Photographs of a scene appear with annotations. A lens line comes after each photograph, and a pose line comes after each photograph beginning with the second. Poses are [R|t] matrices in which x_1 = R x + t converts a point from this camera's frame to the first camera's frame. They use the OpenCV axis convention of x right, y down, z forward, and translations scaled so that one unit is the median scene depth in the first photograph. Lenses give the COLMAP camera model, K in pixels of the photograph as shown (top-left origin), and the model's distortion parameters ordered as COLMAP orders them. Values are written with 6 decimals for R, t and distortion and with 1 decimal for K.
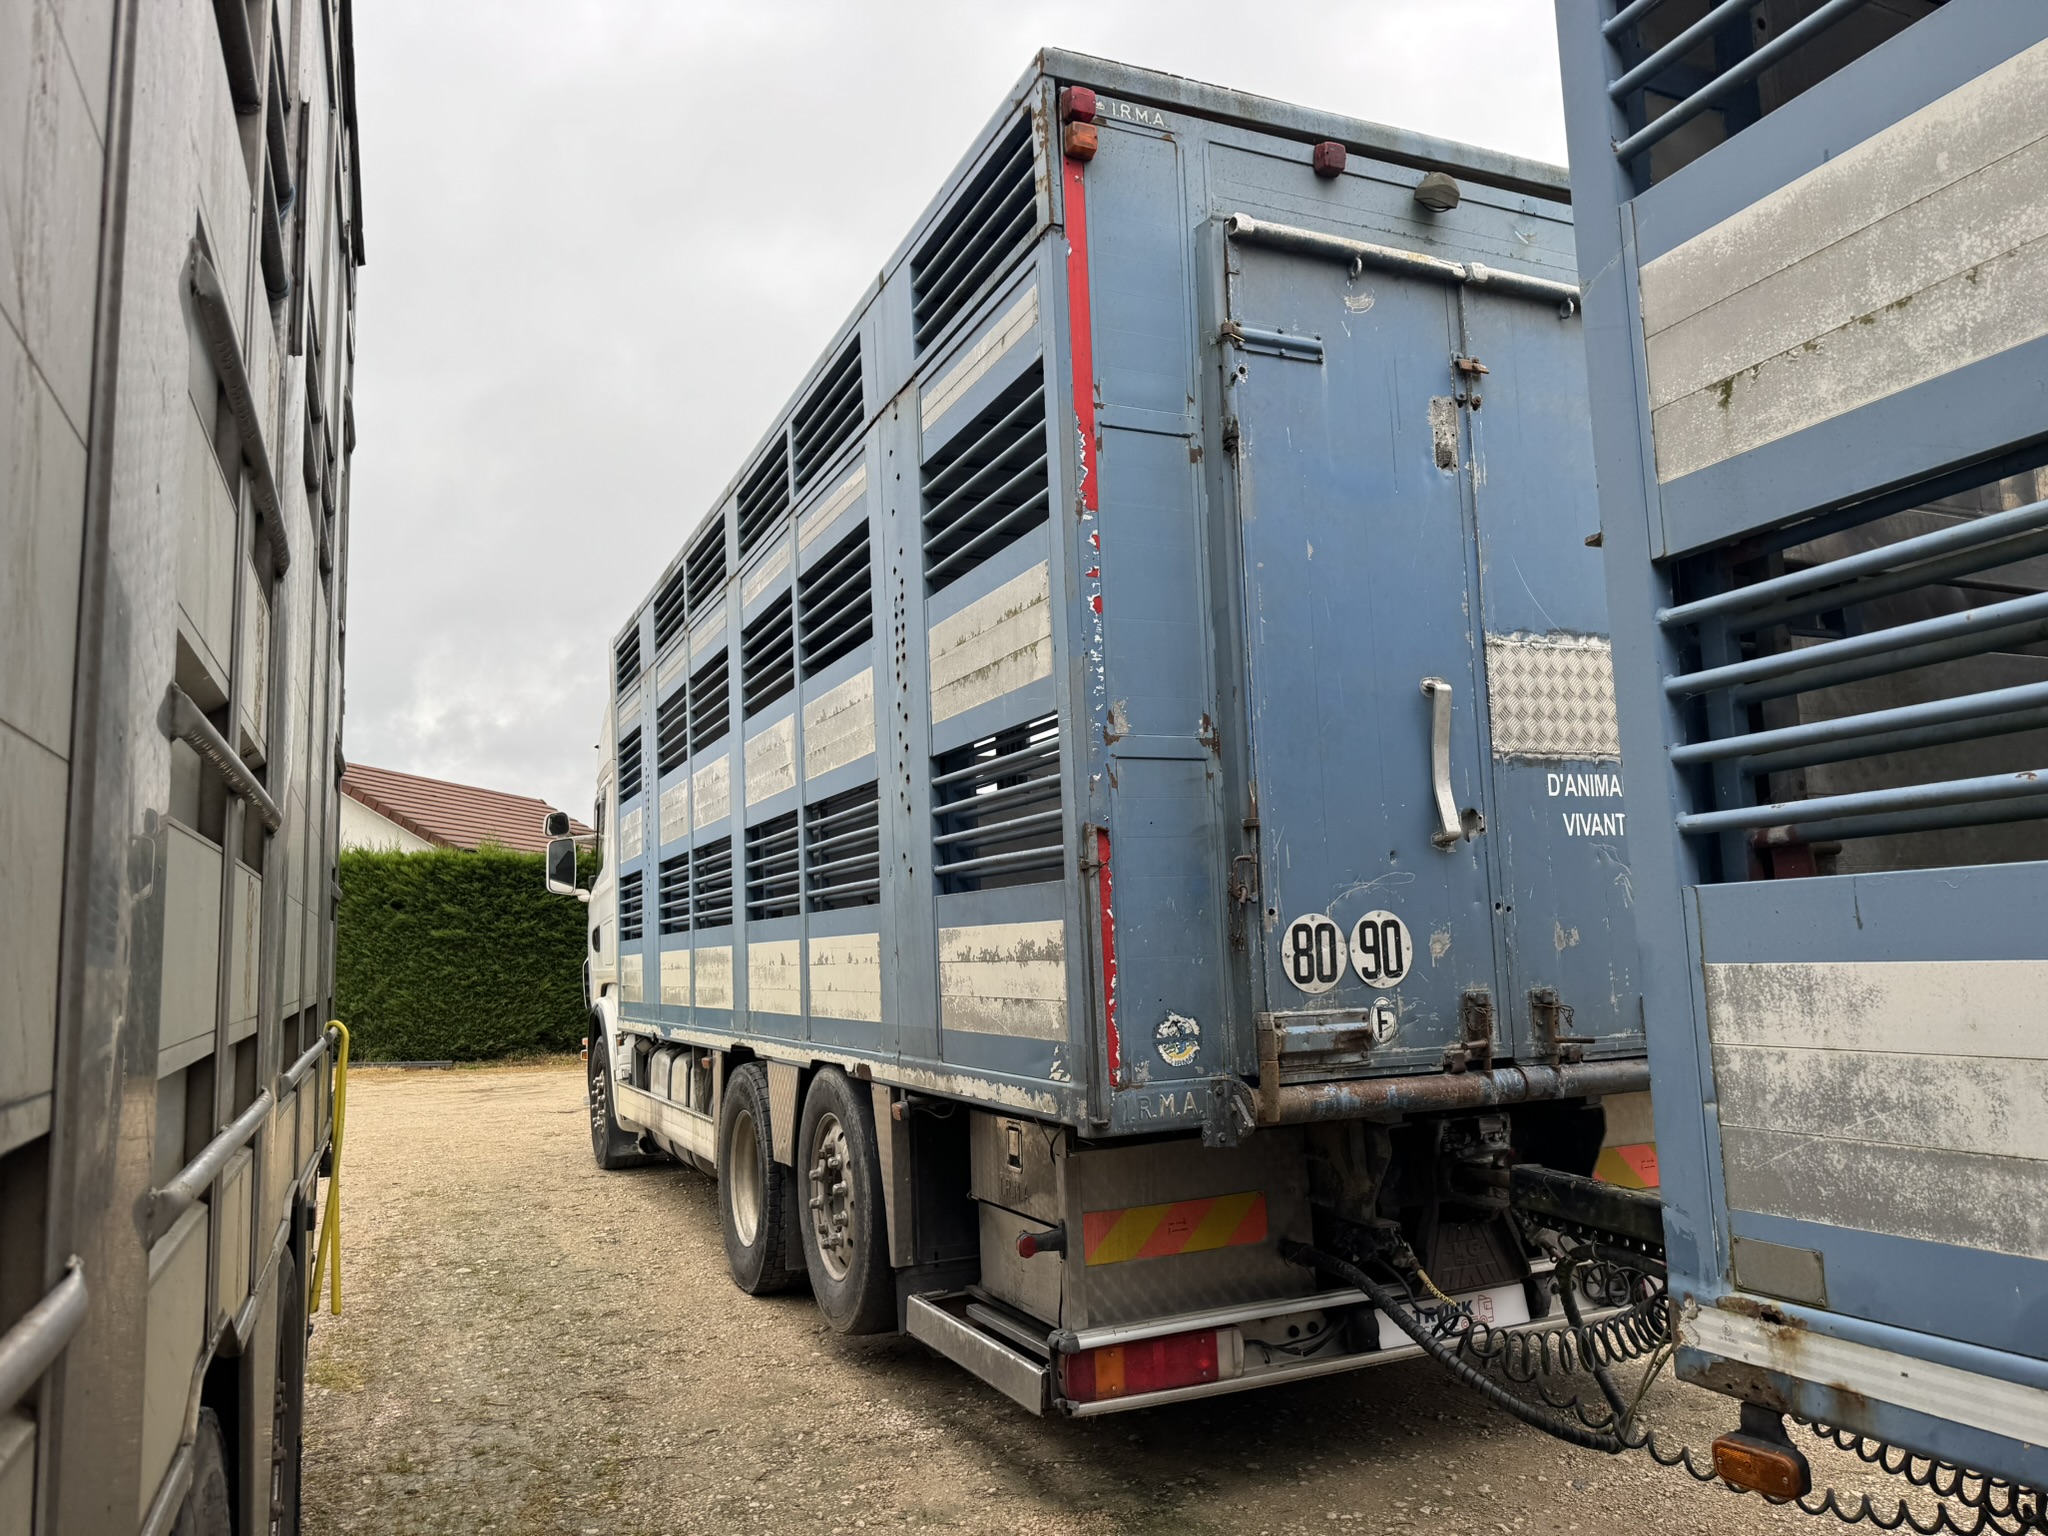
lens RADIAL K [[1421.0, 0, 1021.0], [0, 1421.0, 766.0], [0, 0, 1]] dist [0.041770, -0.042909]
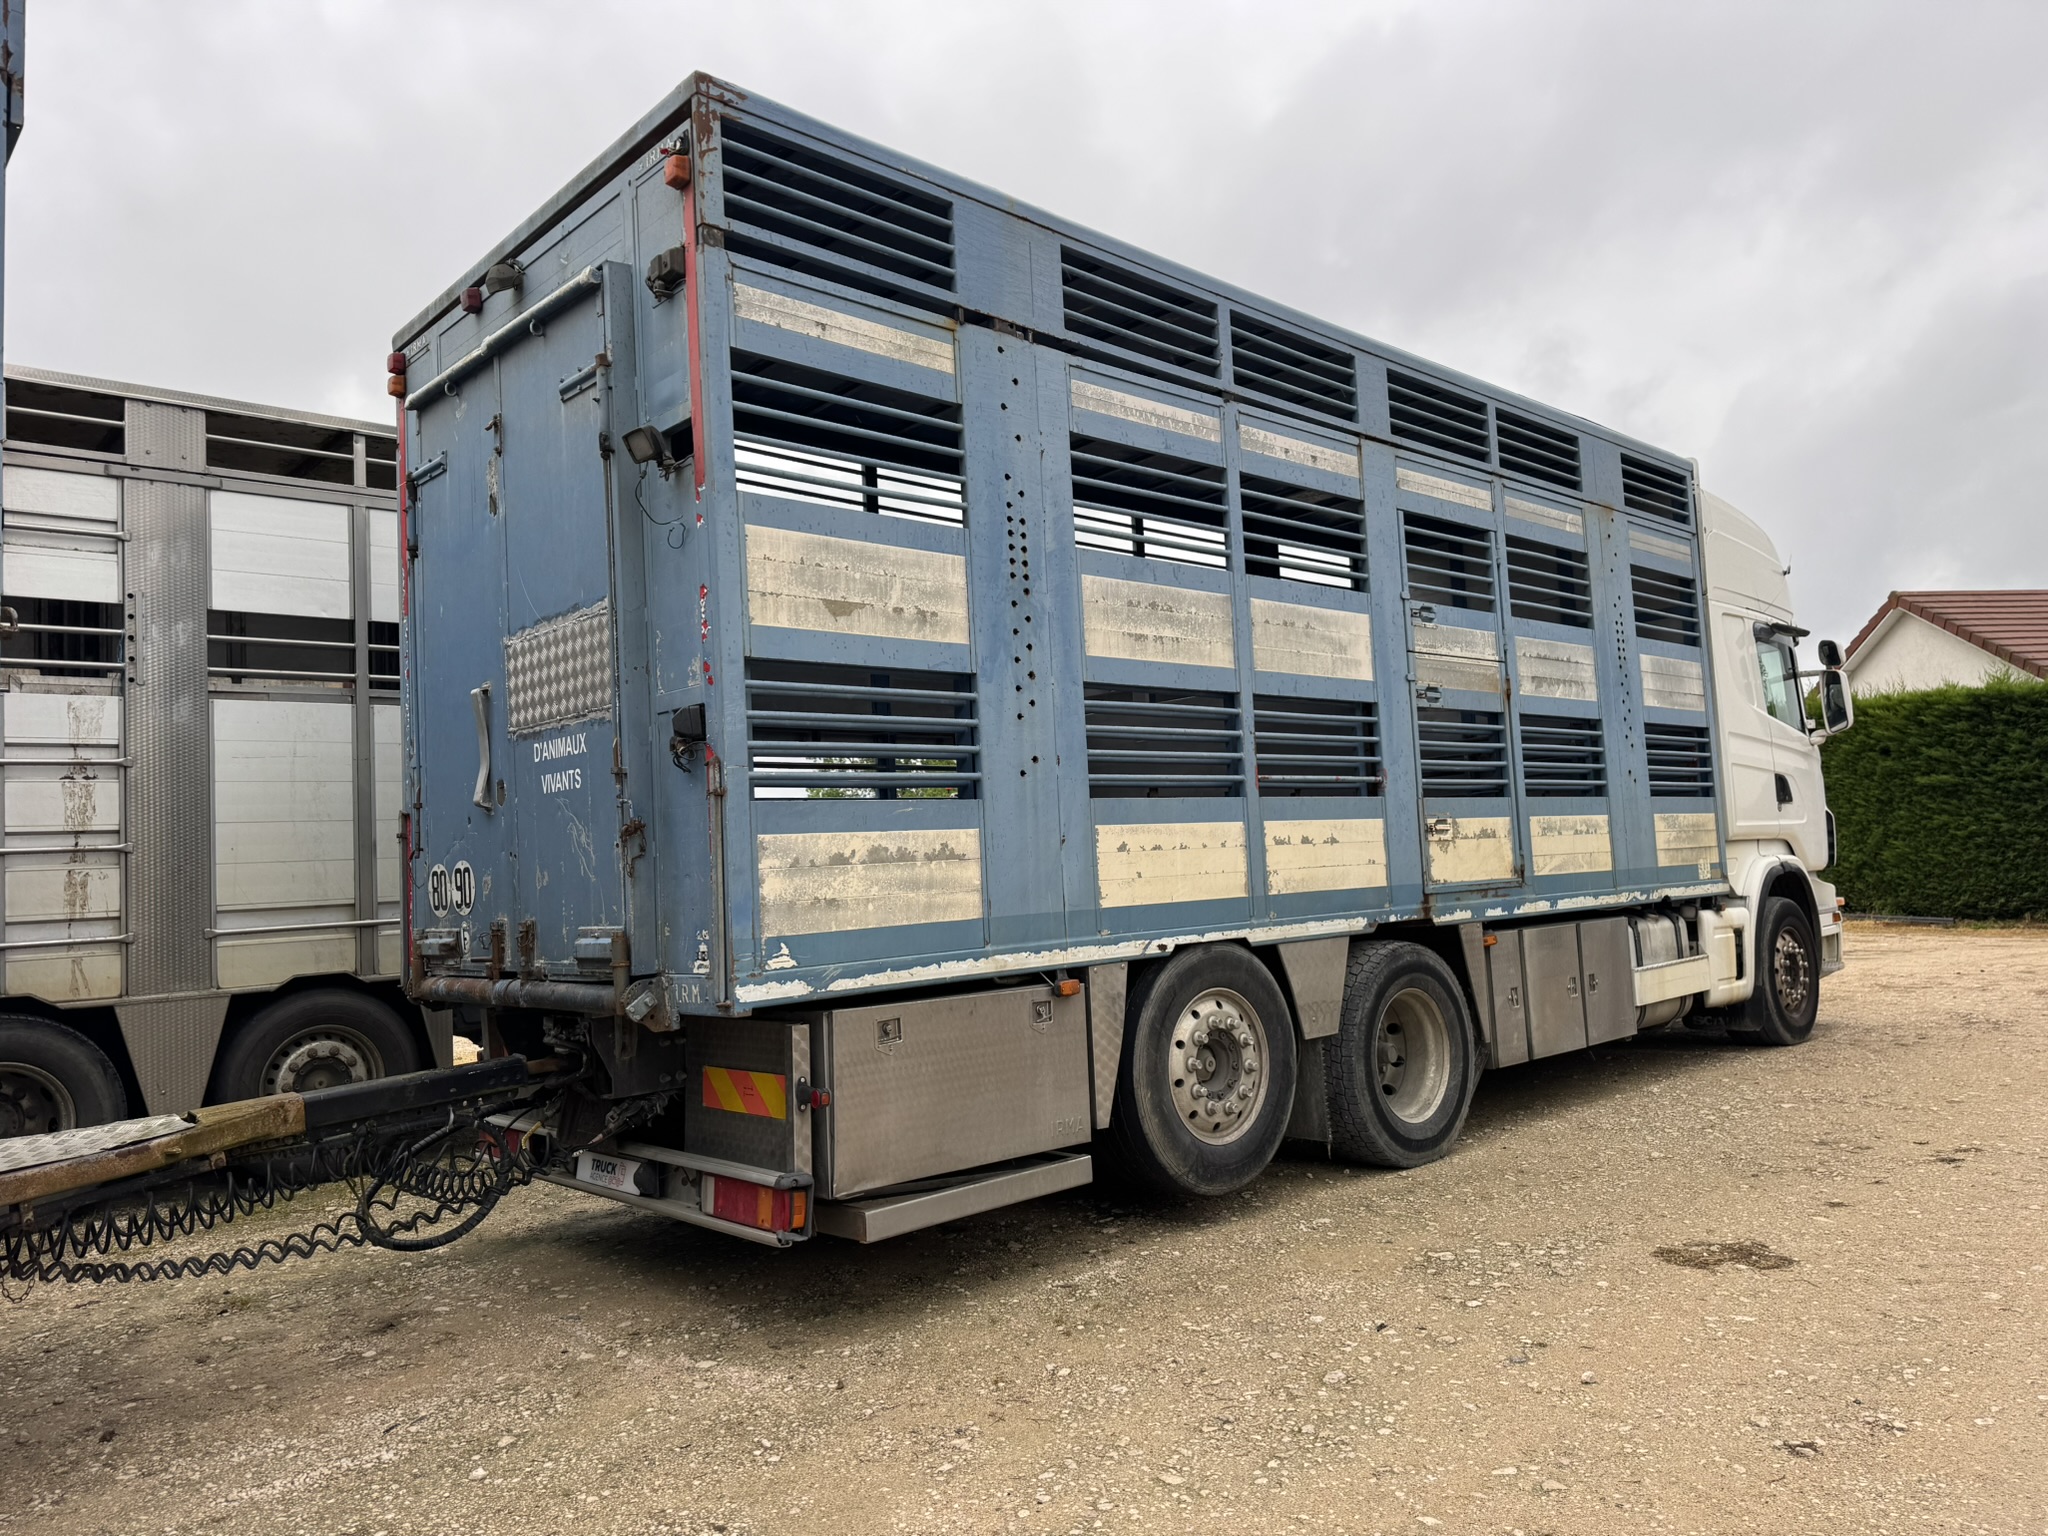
lens RADIAL K [[1404.4, 0, 1026.5], [0, 1404.4, 740.5], [0, 0, 1]] dist [0.035553, -0.000156]
pose [[0.322104, -0.067069, -0.944326, 0.271292], [0.159380, 0.987092, -0.015743, 0.014573], [0.933192, -0.145436, 0.328636, 0.165931]]
